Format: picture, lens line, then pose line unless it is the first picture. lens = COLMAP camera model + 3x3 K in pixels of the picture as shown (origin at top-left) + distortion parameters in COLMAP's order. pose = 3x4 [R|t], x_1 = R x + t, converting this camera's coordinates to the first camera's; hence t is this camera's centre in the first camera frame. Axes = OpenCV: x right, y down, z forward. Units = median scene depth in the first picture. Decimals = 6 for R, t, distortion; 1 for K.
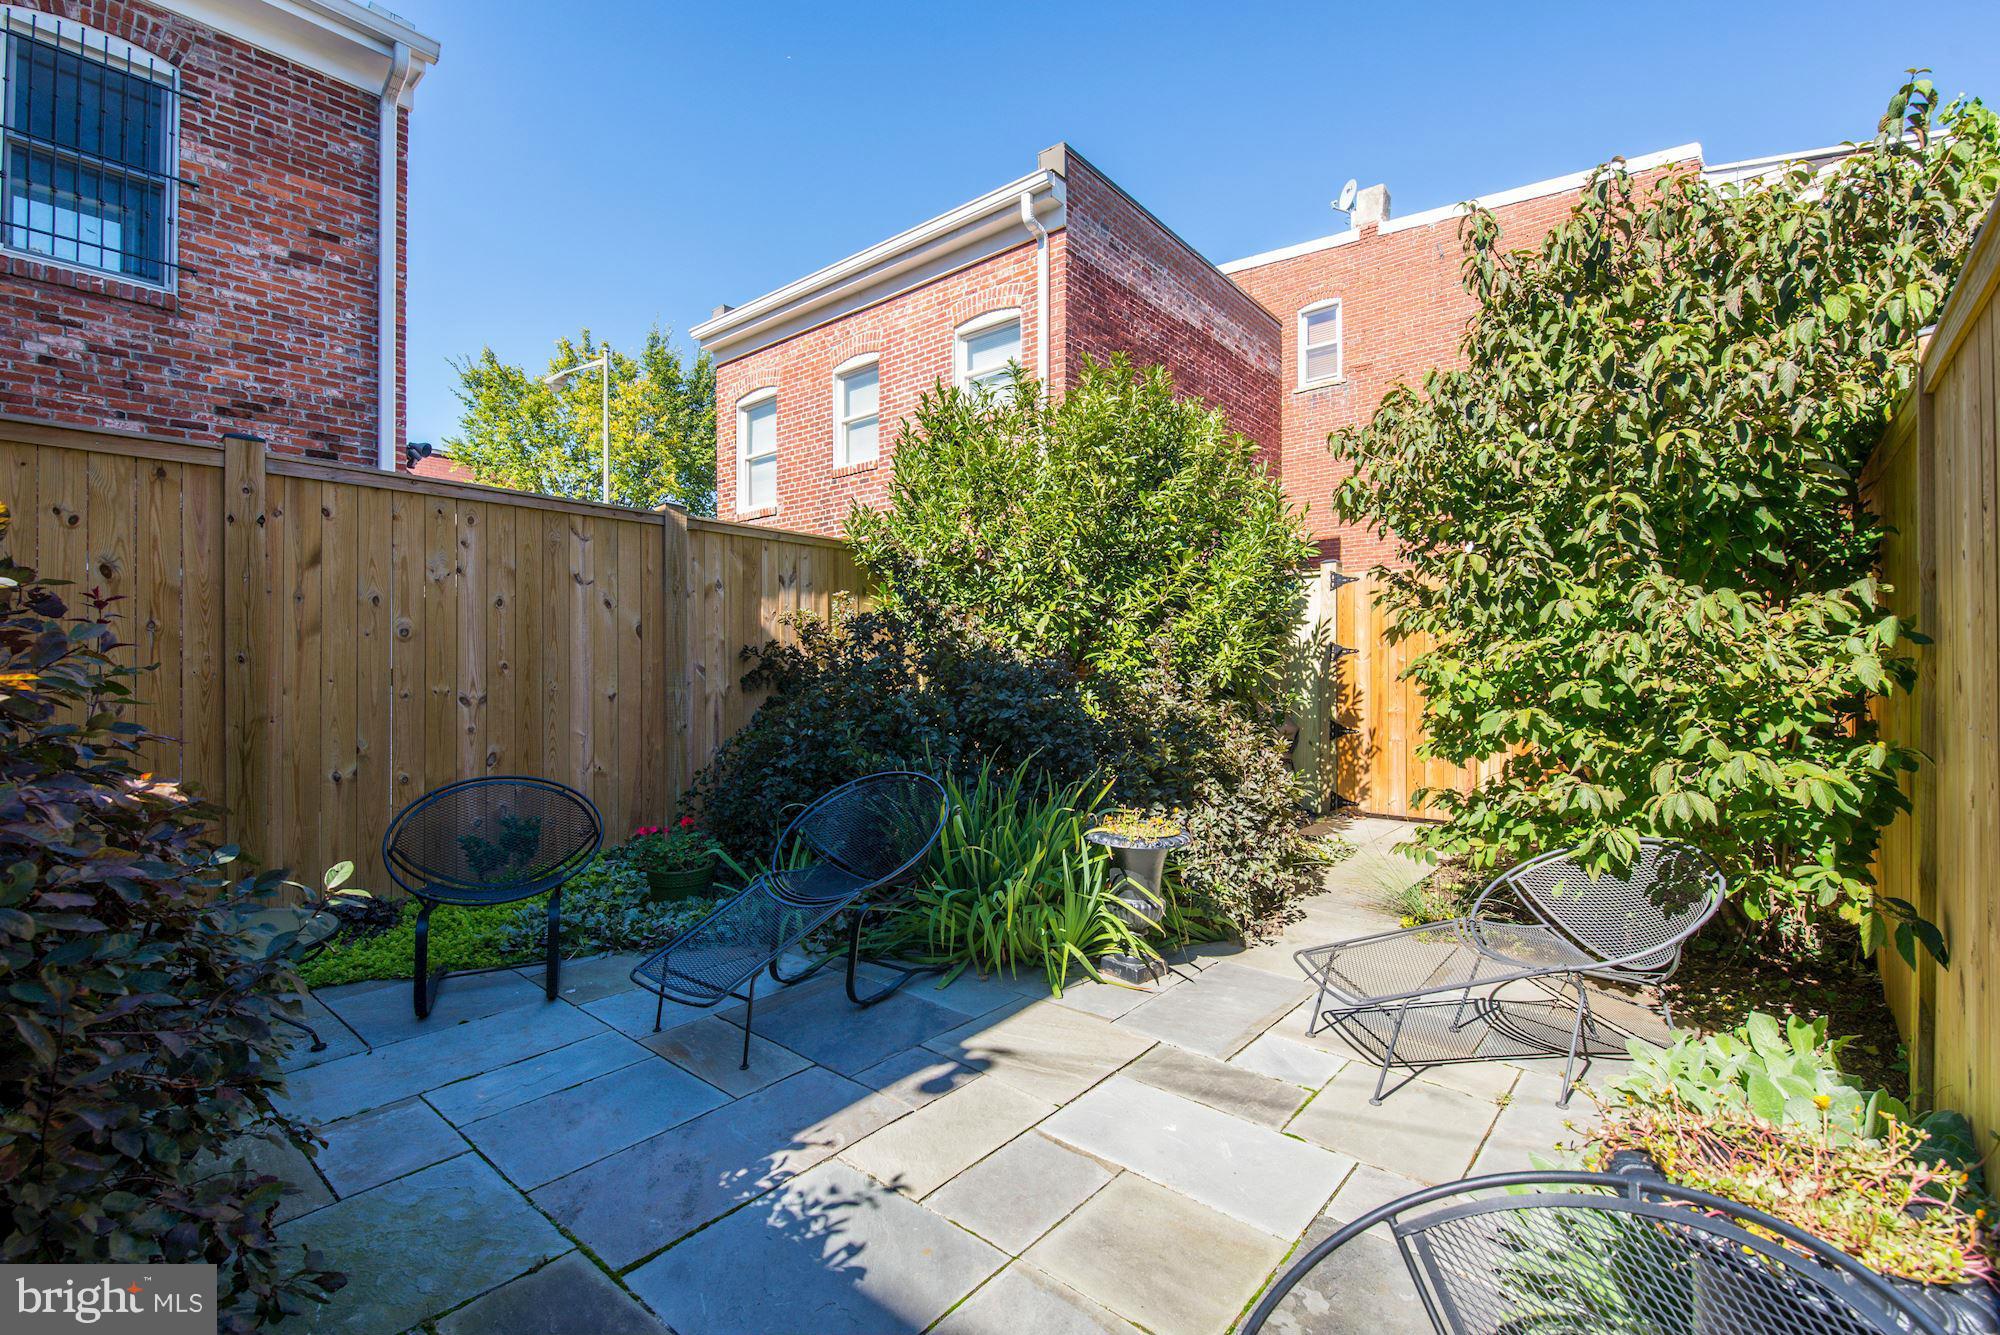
lens RADIAL K [[879.6, 0, 991.0], [0, 879.6, 669.0], [0, 0, 1]] dist [0.000209, -0.004076]
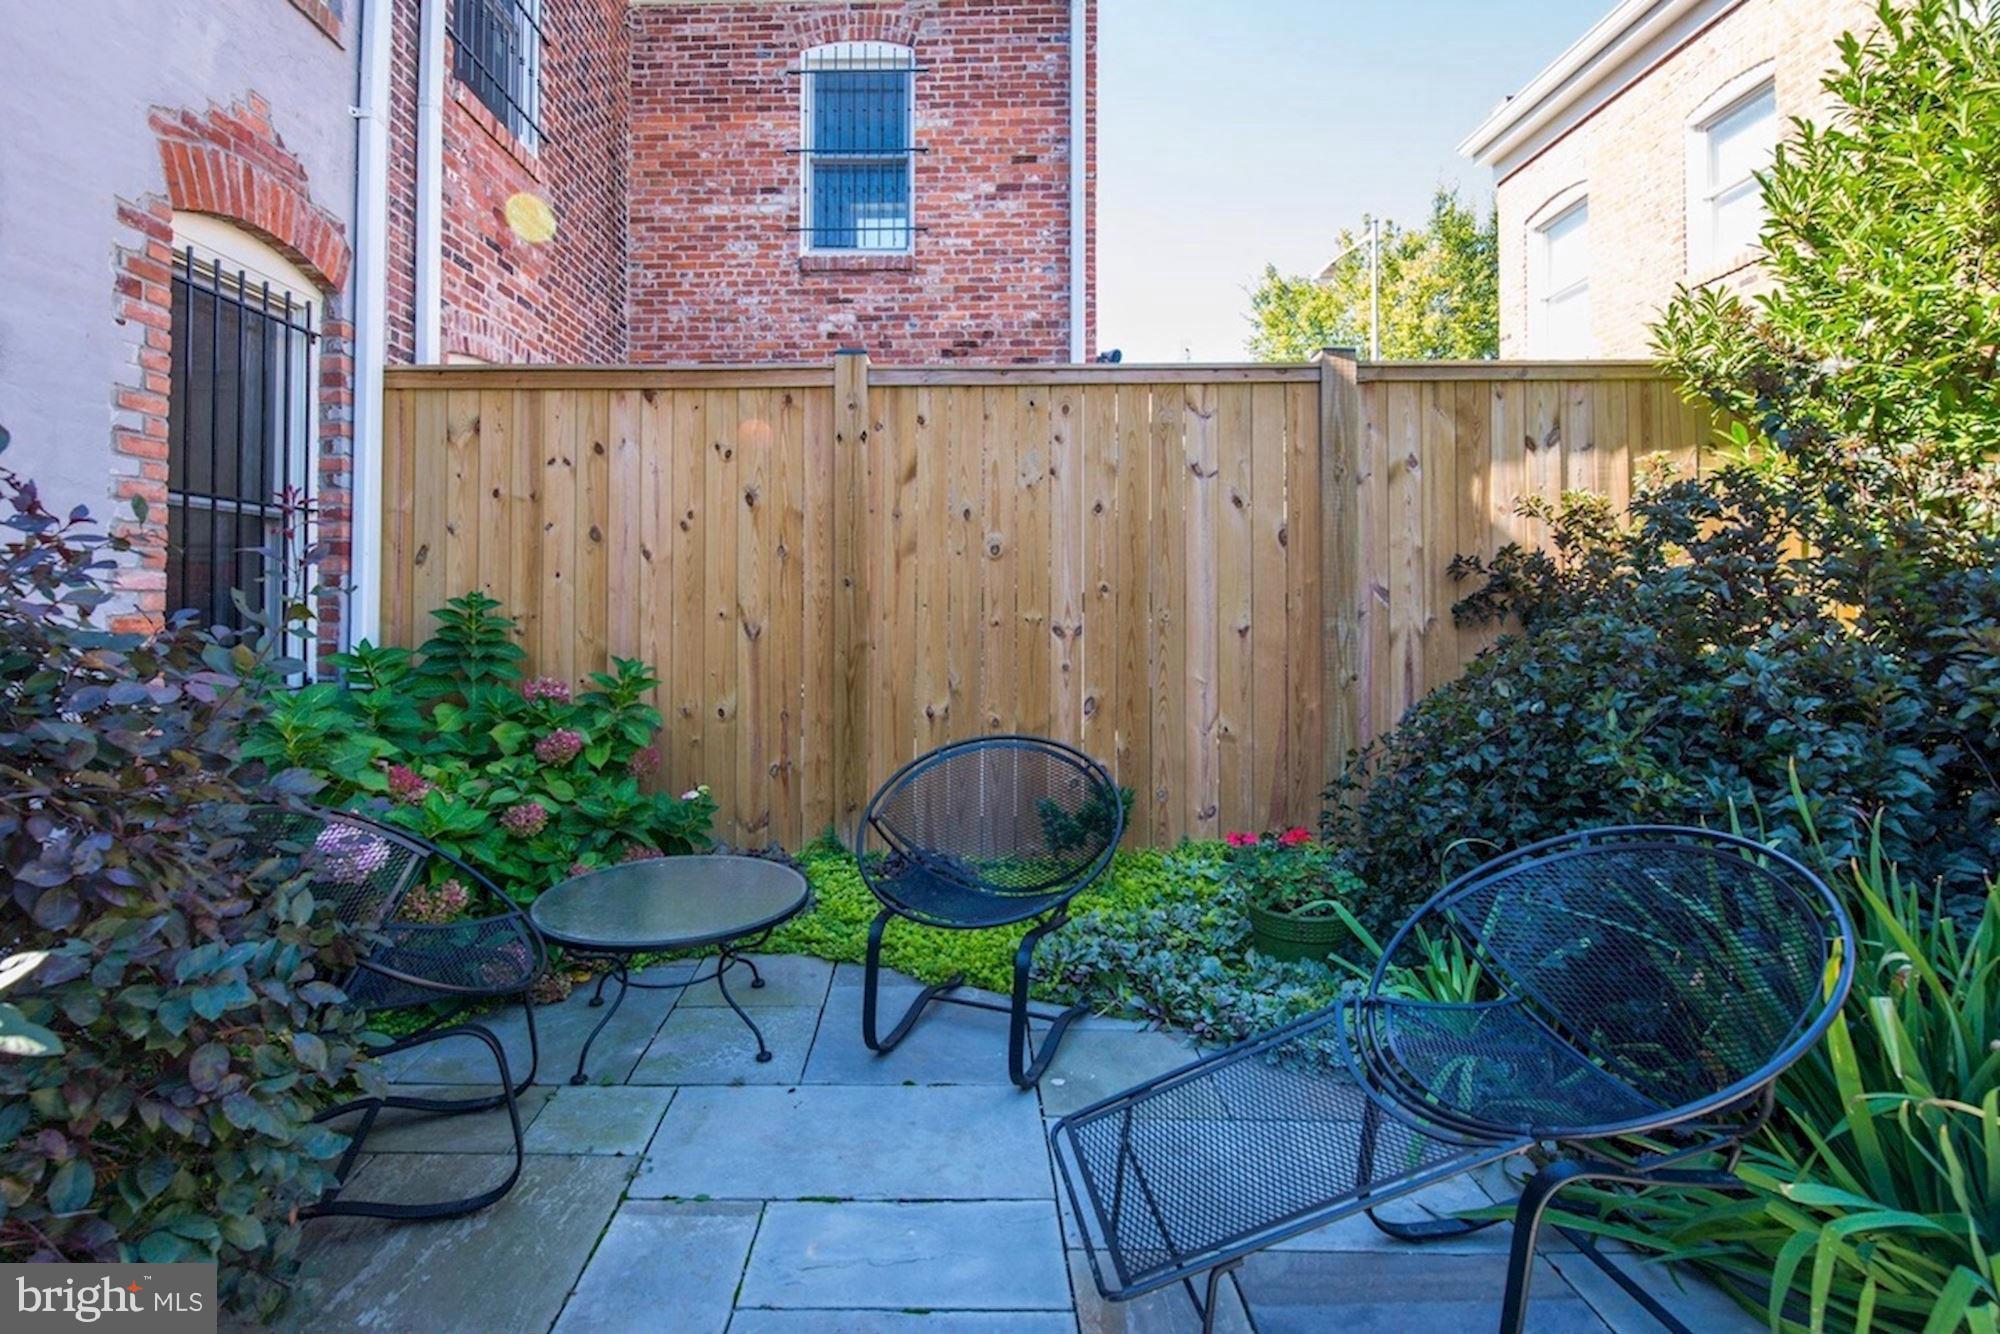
lens RADIAL K [[879.6, 0, 1032.3], [0, 879.6, 592.6], [0, 0, 1]] dist [0.000209, -0.004076]
pose [[0.636247, -0.007601, -0.771448, 0.011368], [0.001338, 0.999961, -0.008749, 0.006183], [0.771485, 0.004534, 0.636232, 0.394665]]
